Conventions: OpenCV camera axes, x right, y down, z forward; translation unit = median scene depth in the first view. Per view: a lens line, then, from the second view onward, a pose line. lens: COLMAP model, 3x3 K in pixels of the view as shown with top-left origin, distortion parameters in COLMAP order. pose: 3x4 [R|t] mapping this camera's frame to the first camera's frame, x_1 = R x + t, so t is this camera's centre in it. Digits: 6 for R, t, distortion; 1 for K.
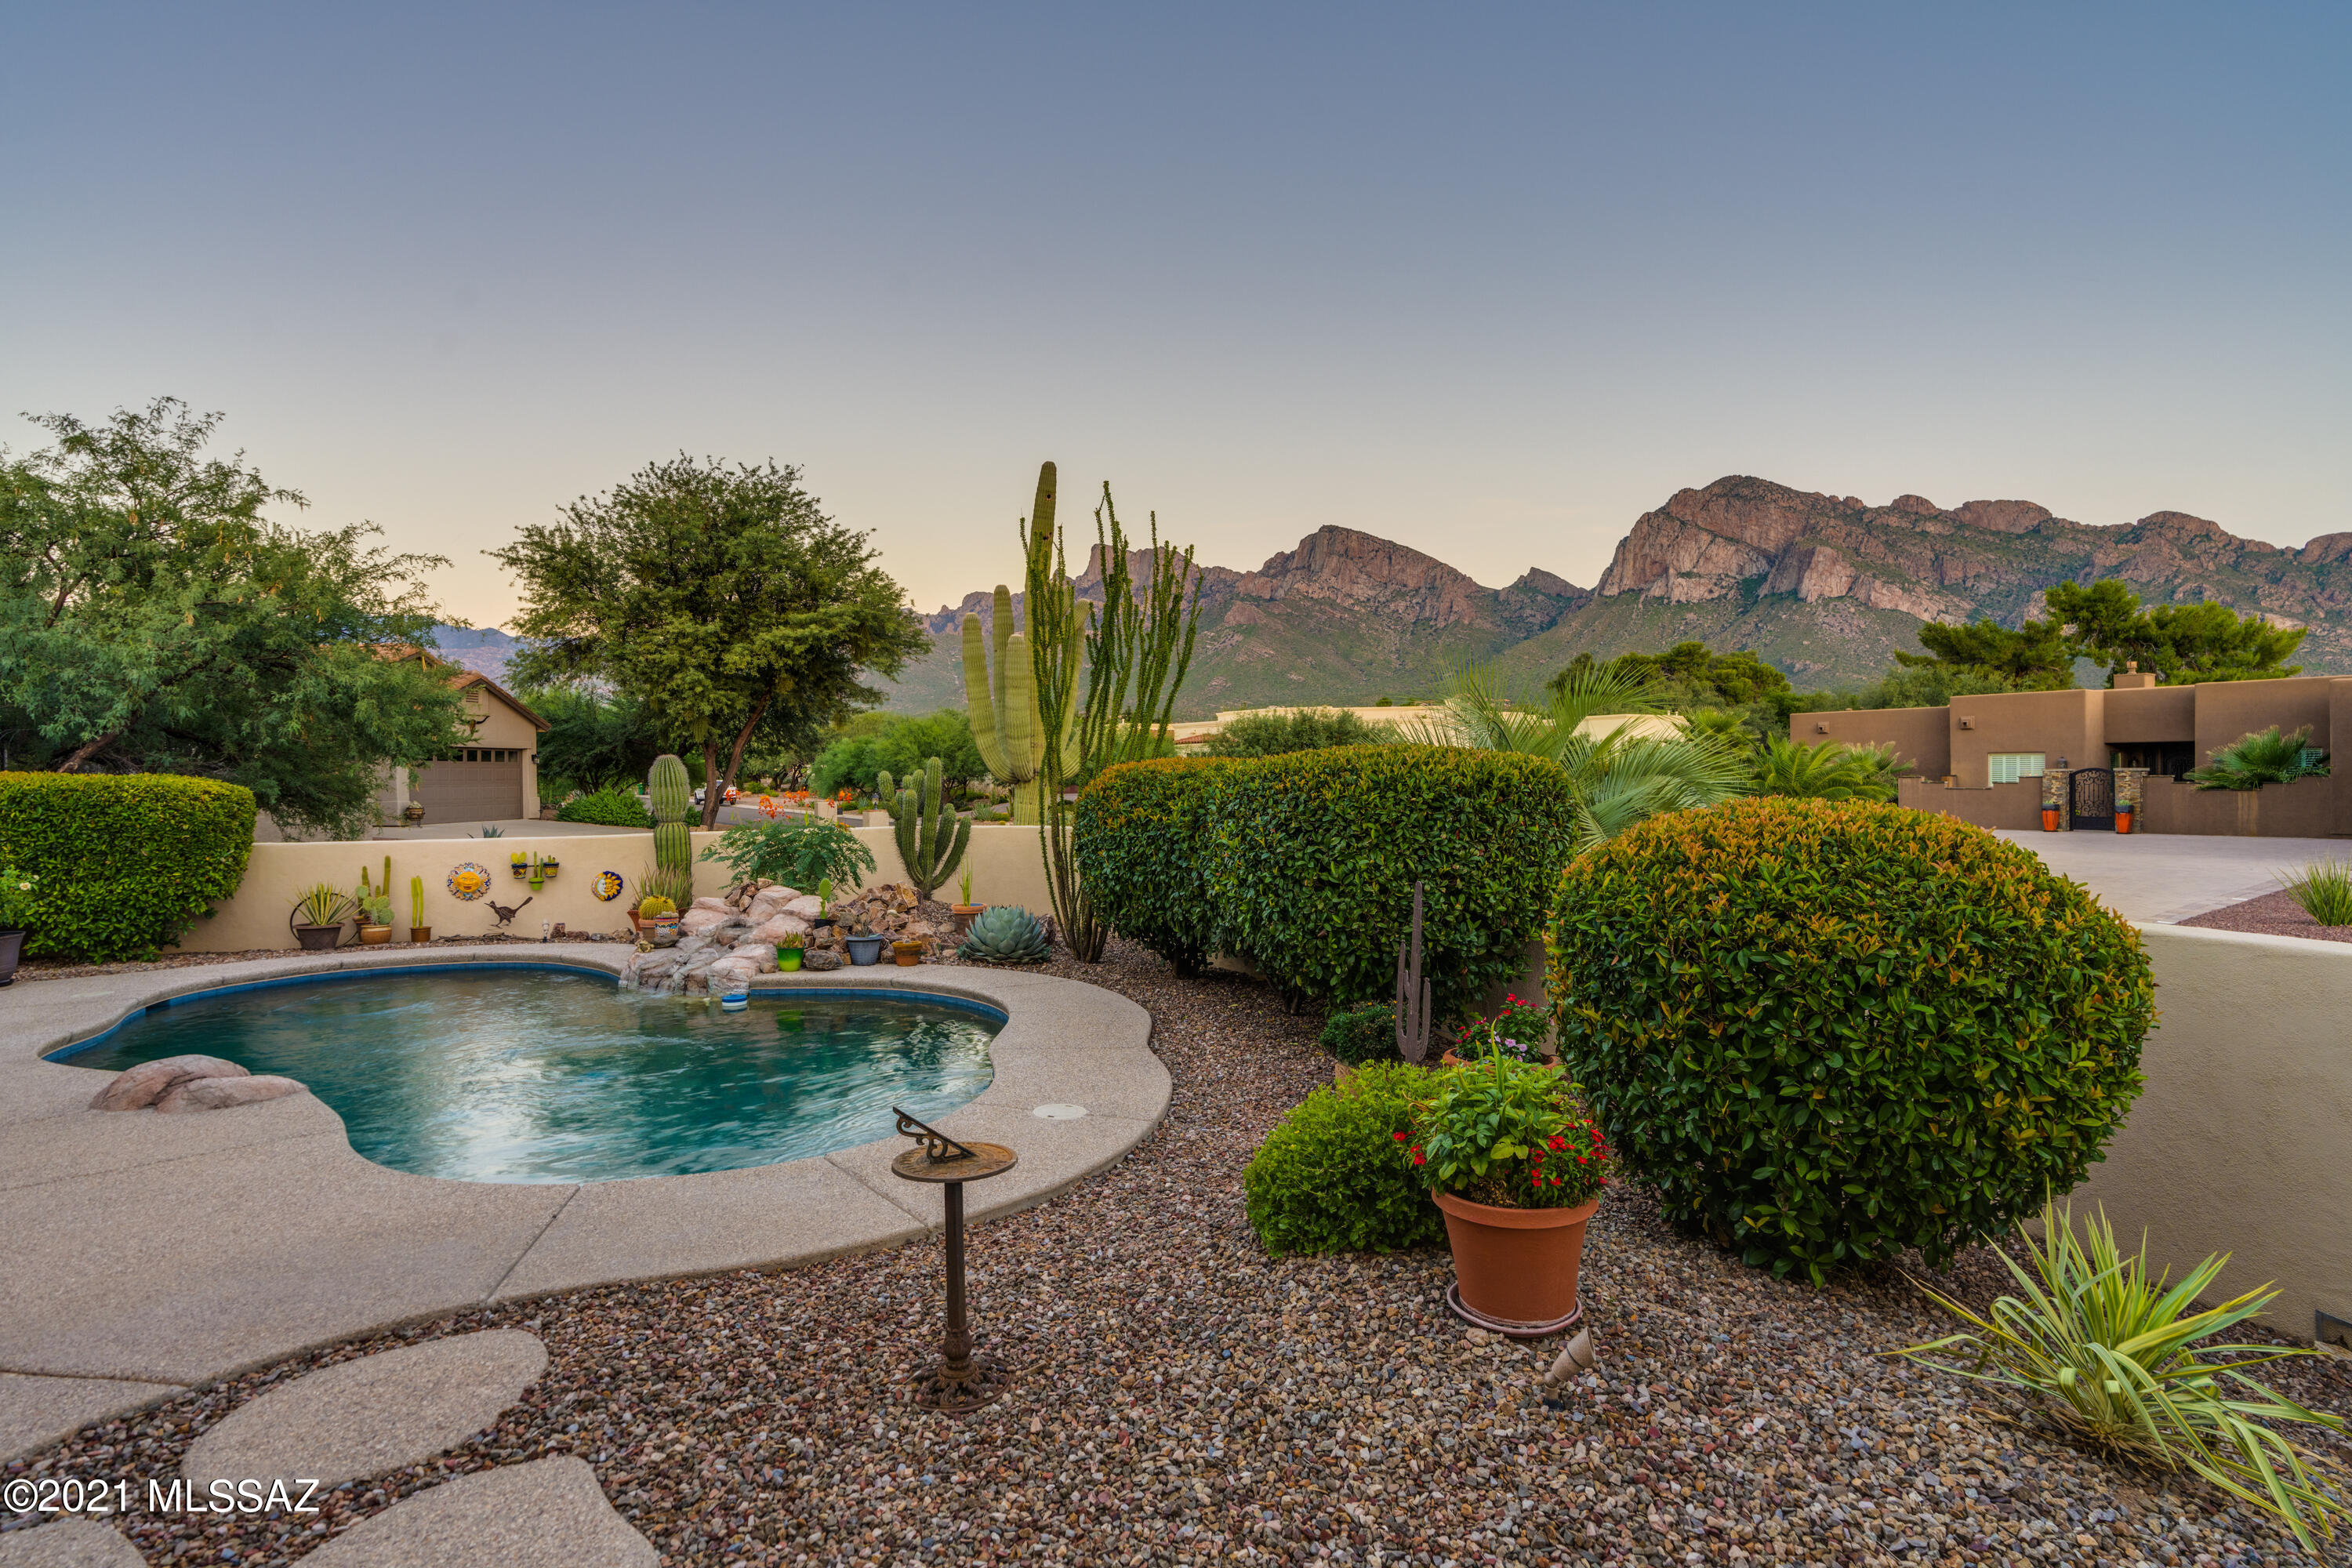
lens RADIAL K [[1217.6, 0, 1182.7], [0, 1217.6, 785.2], [0, 0, 1]] dist [-0.000563, 0.001042]
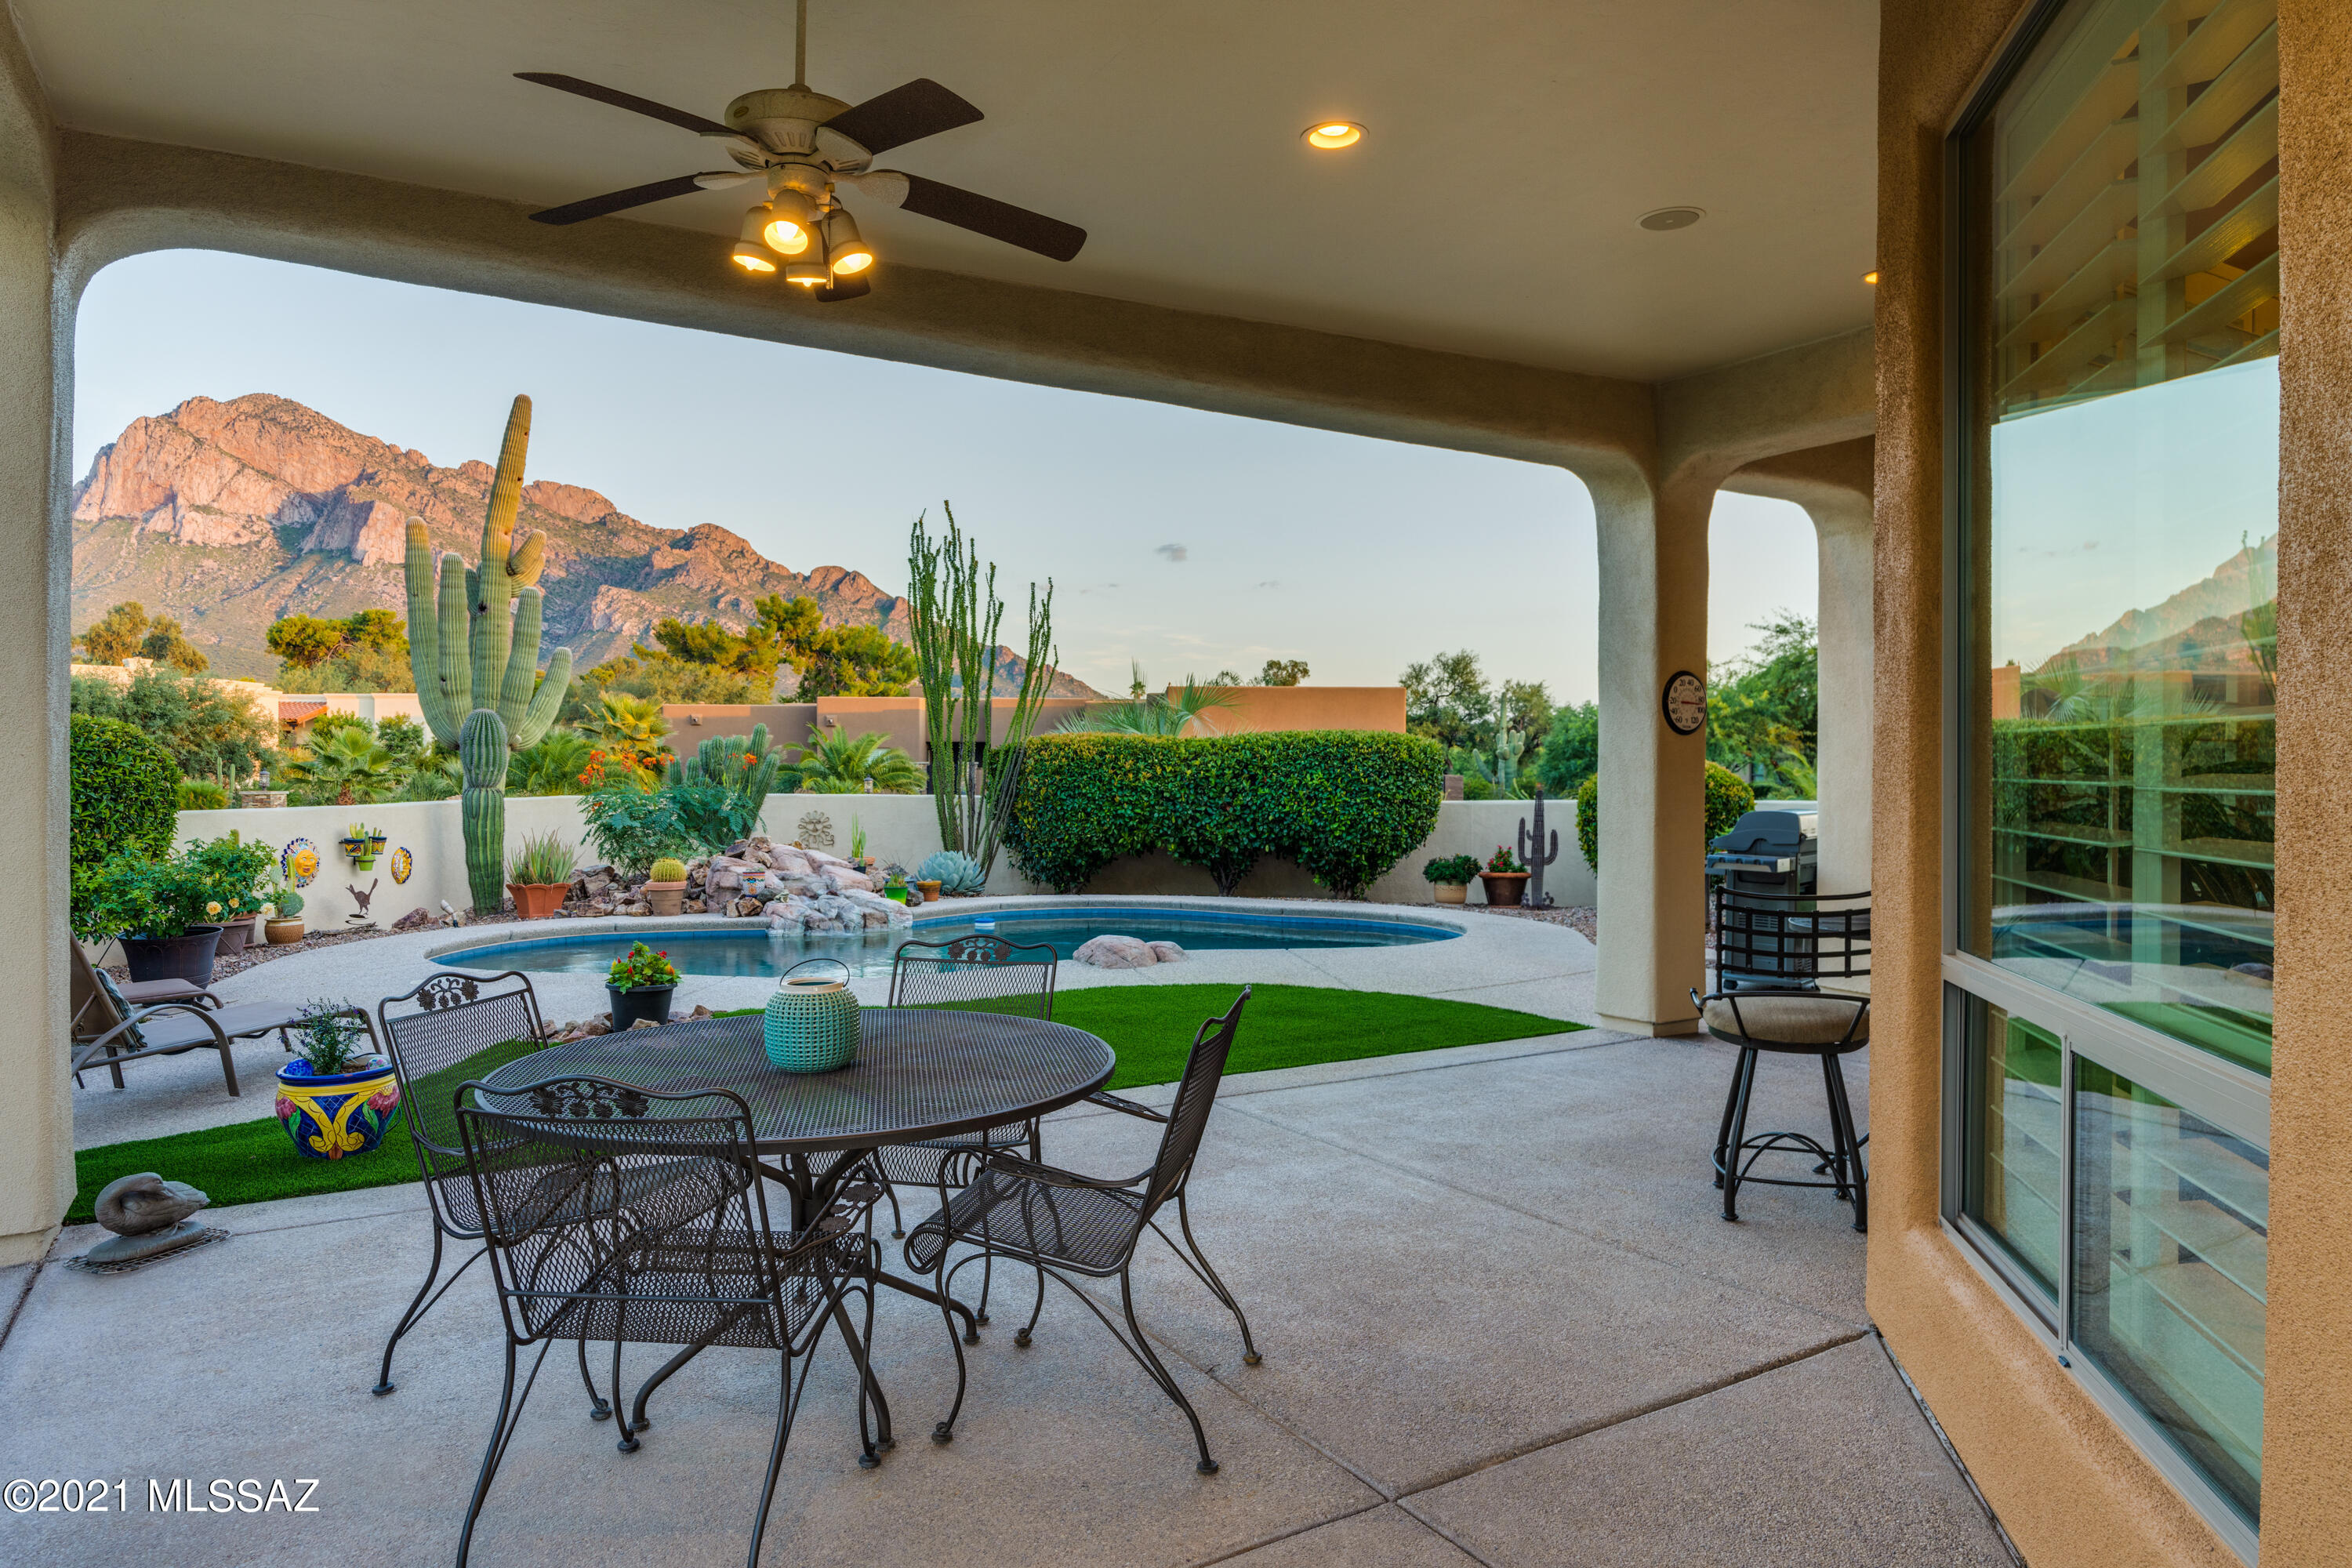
lens RADIAL K [[1421.0, 0, 1167.3], [0, 1421.0, 782.4], [0, 0, 1]] dist [0.001766, 0.000736]
pose [[0.542333, 0.002902, 0.840158, -0.370923], [-0.002324, 0.999995, -0.001954, 0.010235], [-0.840160, -0.000893, 0.542338, 0.017532]]
